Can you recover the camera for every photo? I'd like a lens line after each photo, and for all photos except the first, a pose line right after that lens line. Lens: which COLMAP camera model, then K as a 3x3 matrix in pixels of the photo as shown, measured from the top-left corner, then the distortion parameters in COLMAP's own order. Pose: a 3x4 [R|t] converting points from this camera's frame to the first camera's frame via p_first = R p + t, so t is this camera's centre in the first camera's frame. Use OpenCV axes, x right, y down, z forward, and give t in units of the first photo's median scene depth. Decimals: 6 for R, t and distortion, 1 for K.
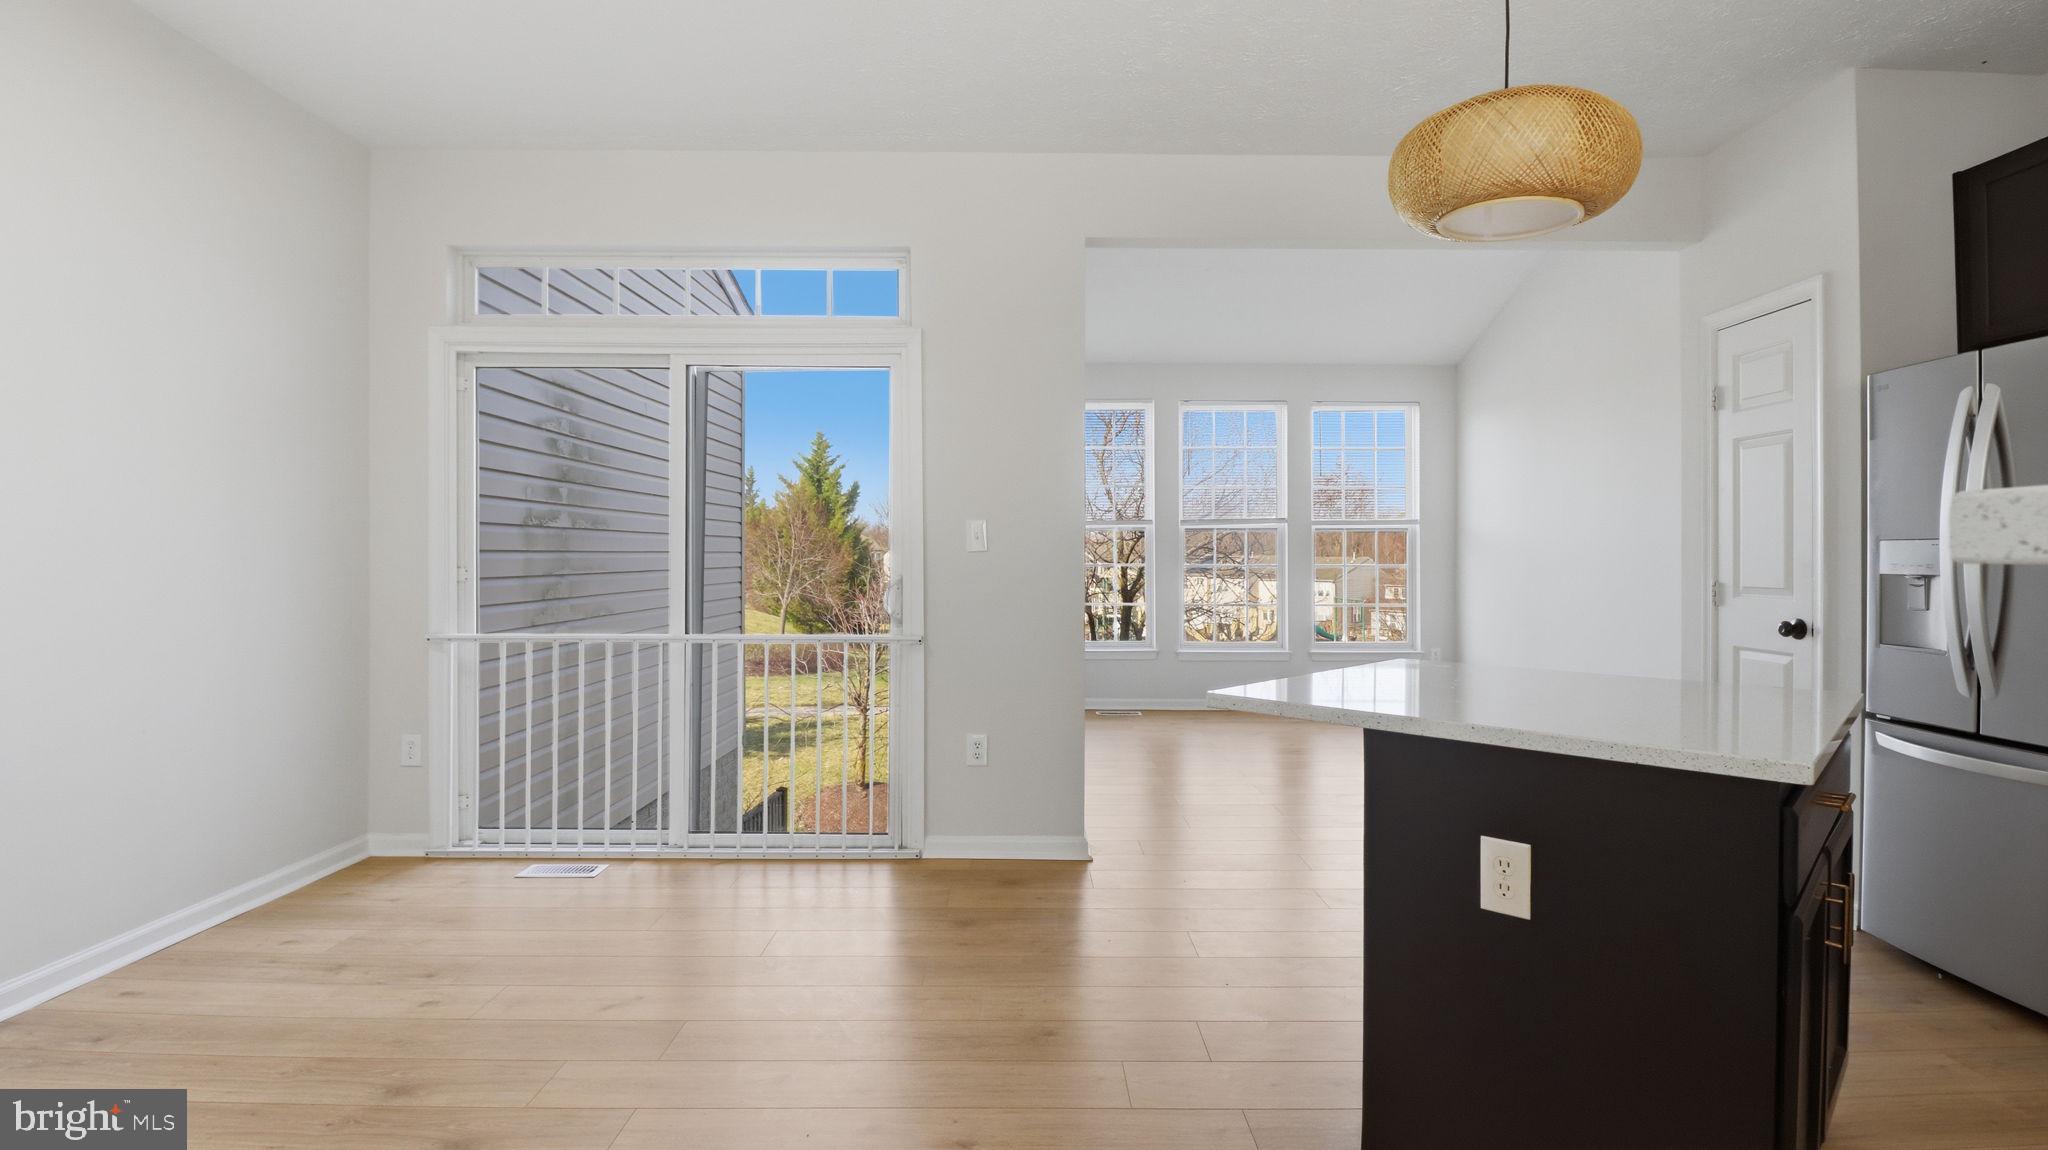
lens RADIAL K [[962.7, 0, 1026.4], [0, 962.7, 550.2], [0, 0, 1]] dist [0.001745, -0.013750]
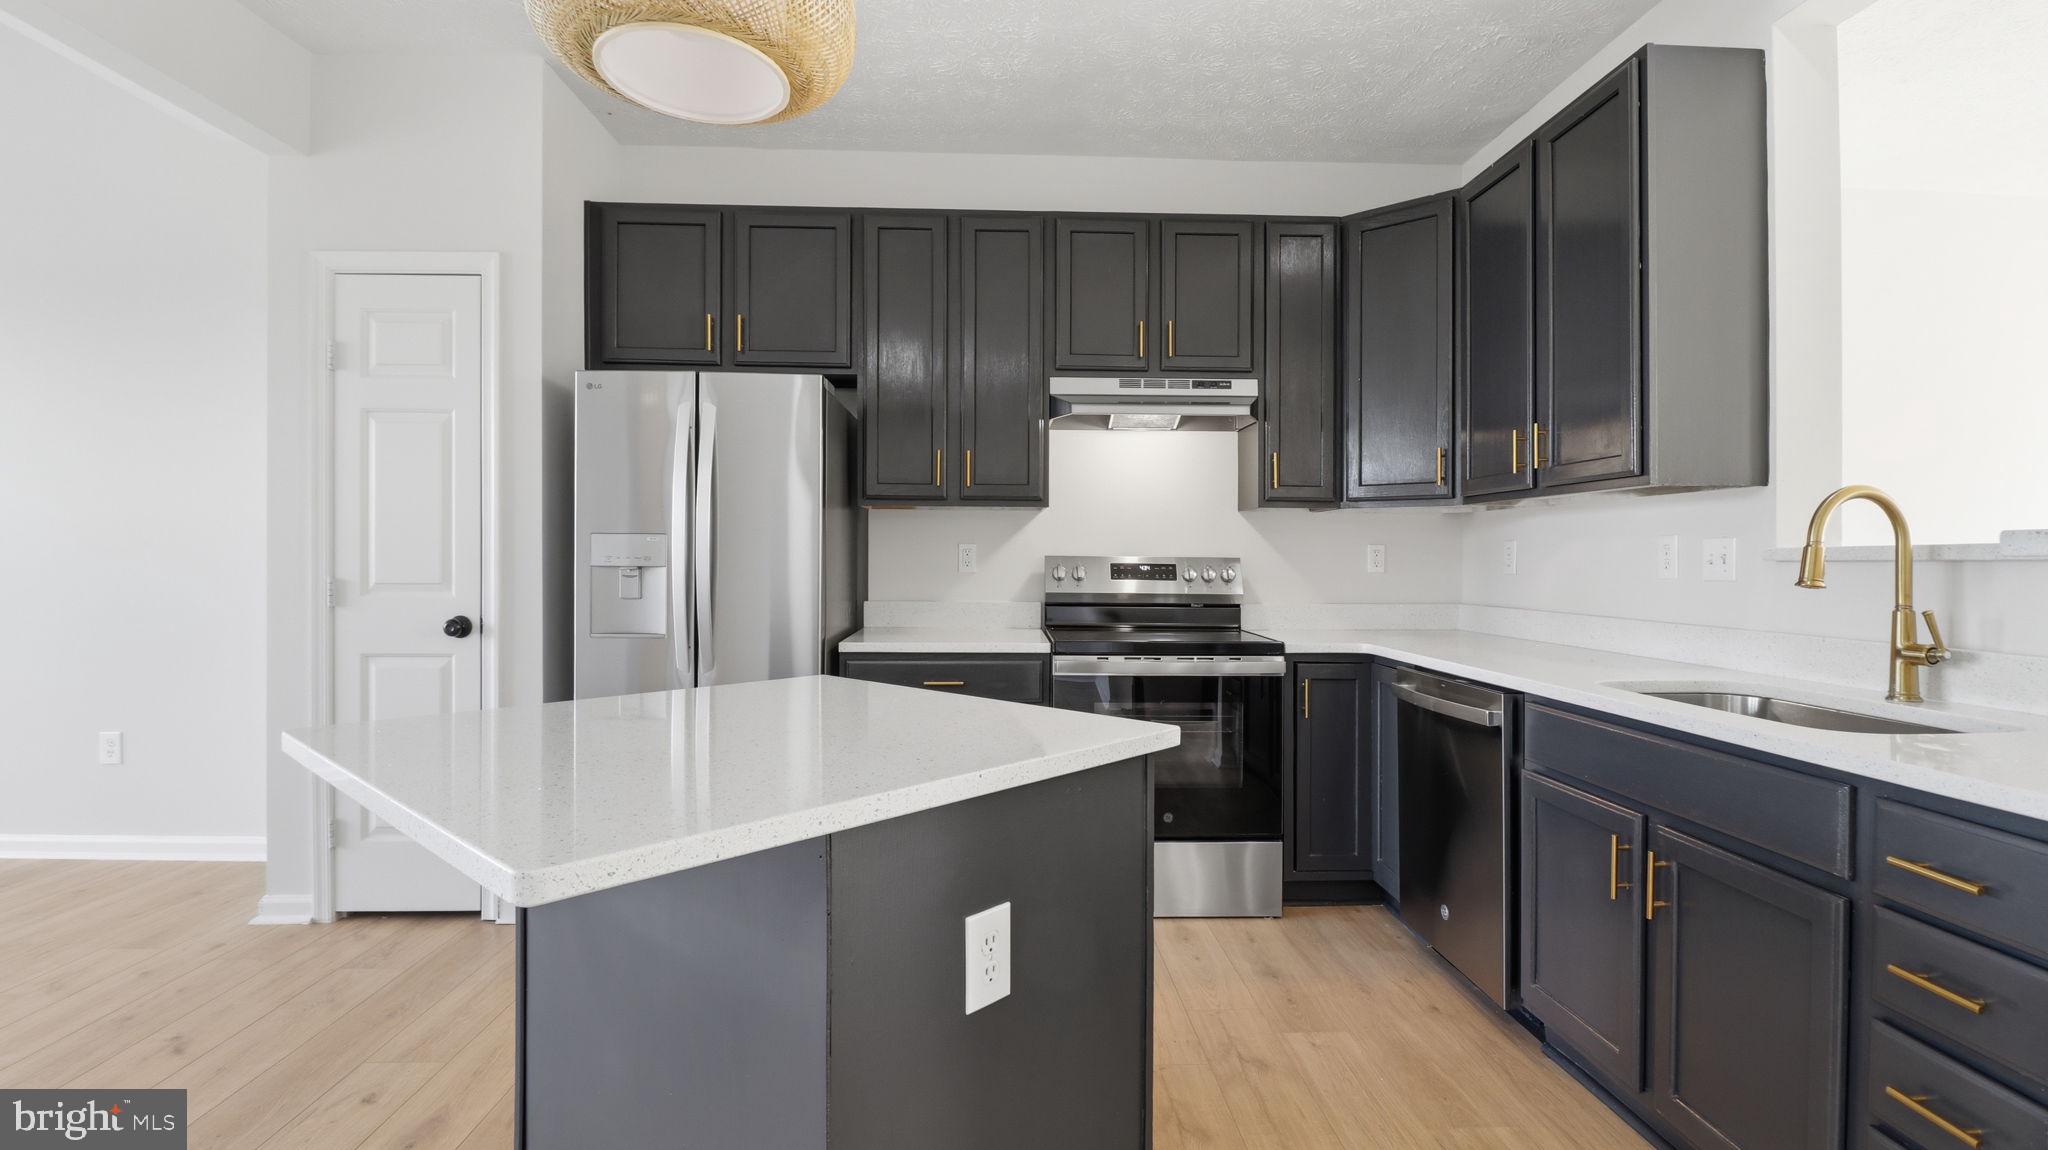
lens RADIAL K [[962.7, 0, 1026.4], [0, 962.7, 550.2], [0, 0, 1]] dist [0.001745, -0.013750]
pose [[-0.045976, -0.002445, 0.998940, -0.238592], [-0.011817, 0.999928, 0.001904, -0.000505], [-0.998873, -0.011717, -0.046001, 0.793502]]
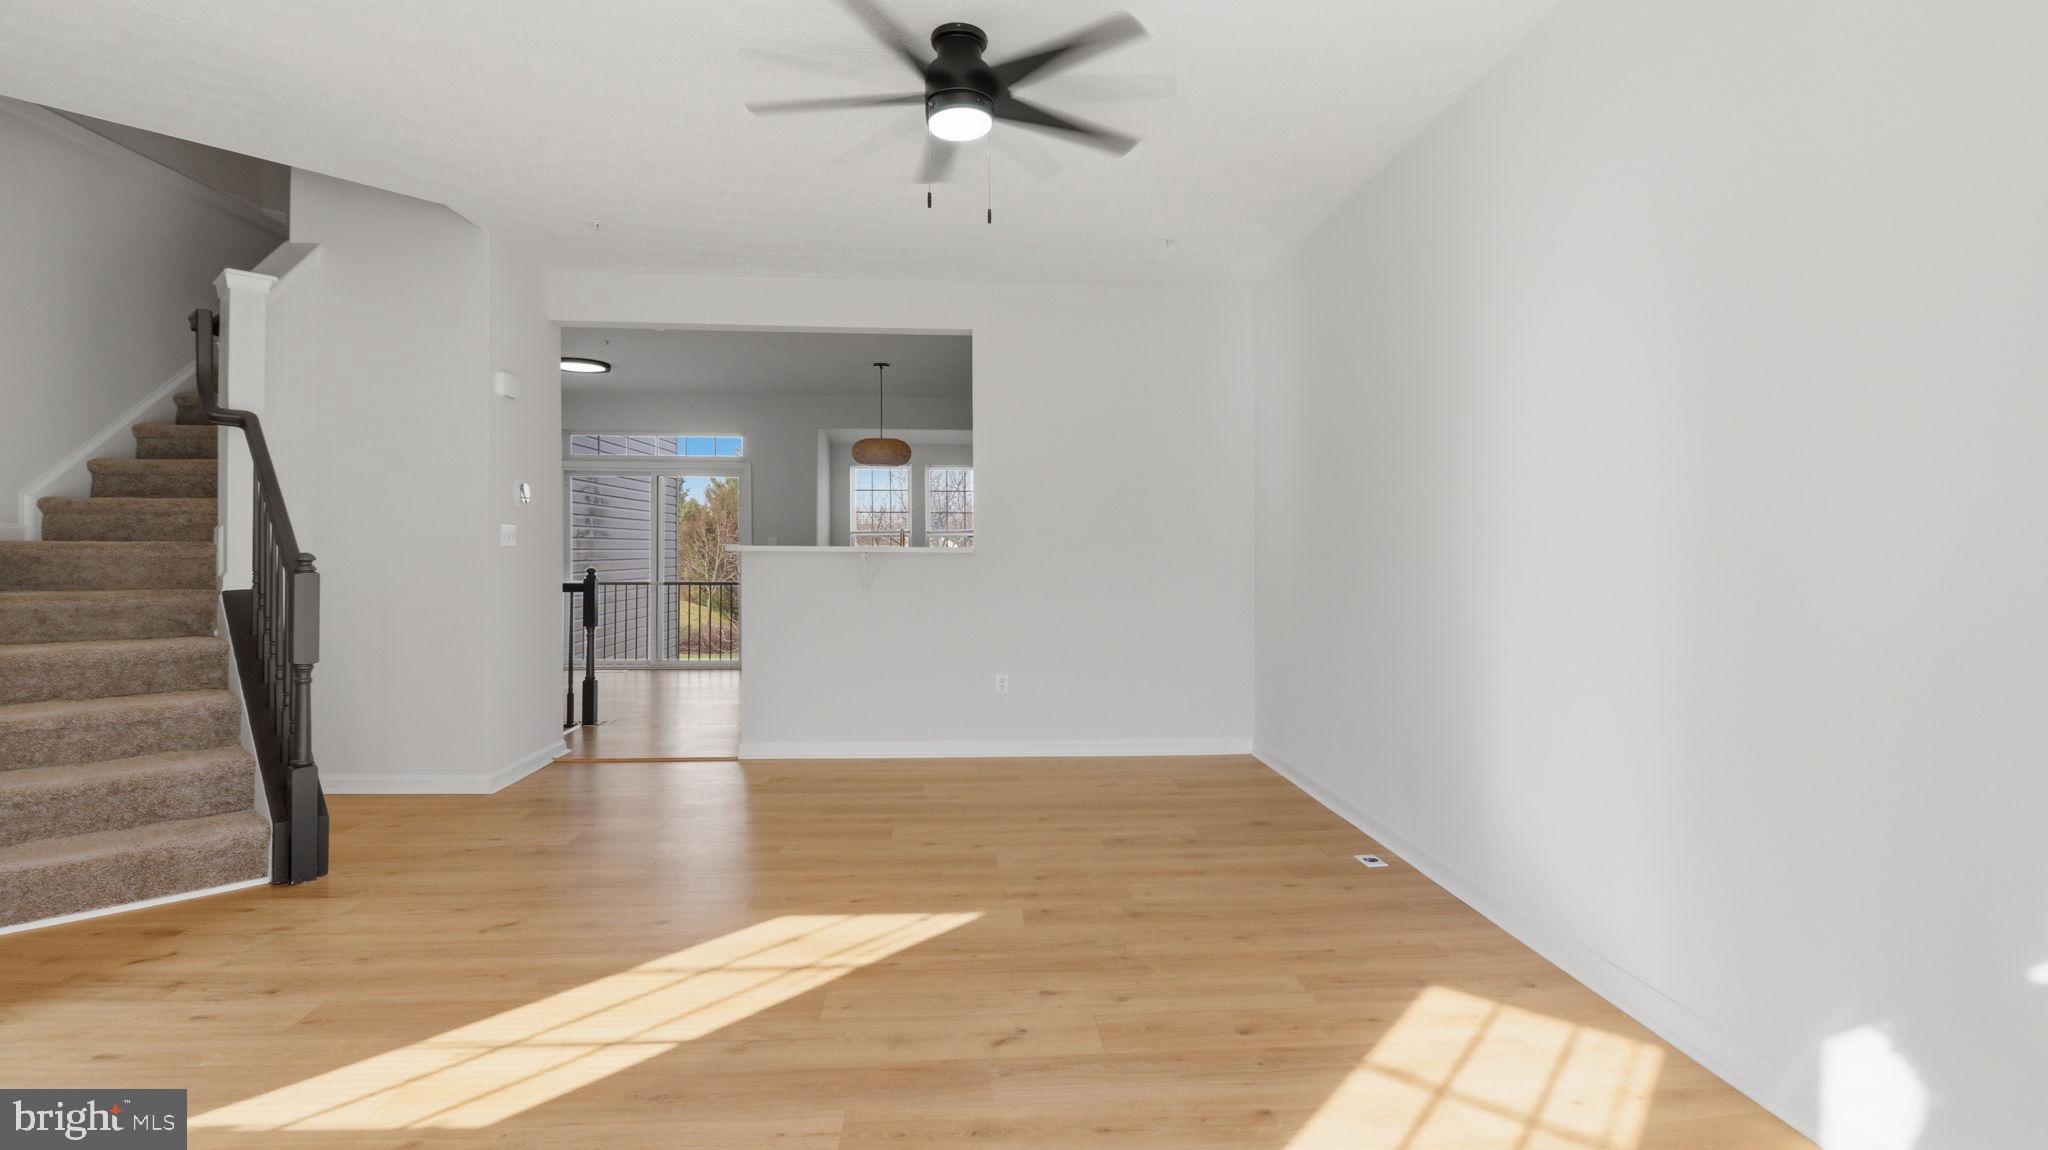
lens RADIAL K [[962.7, 0, 1026.4], [0, 962.7, 550.2], [0, 0, 1]] dist [0.001745, -0.013750]
pose [[0.997839, 0.000359, 0.065700, 0.280383], [-0.000672, 0.999989, 0.004737, -0.004806], [-0.065698, -0.004771, 0.997828, -0.990942]]
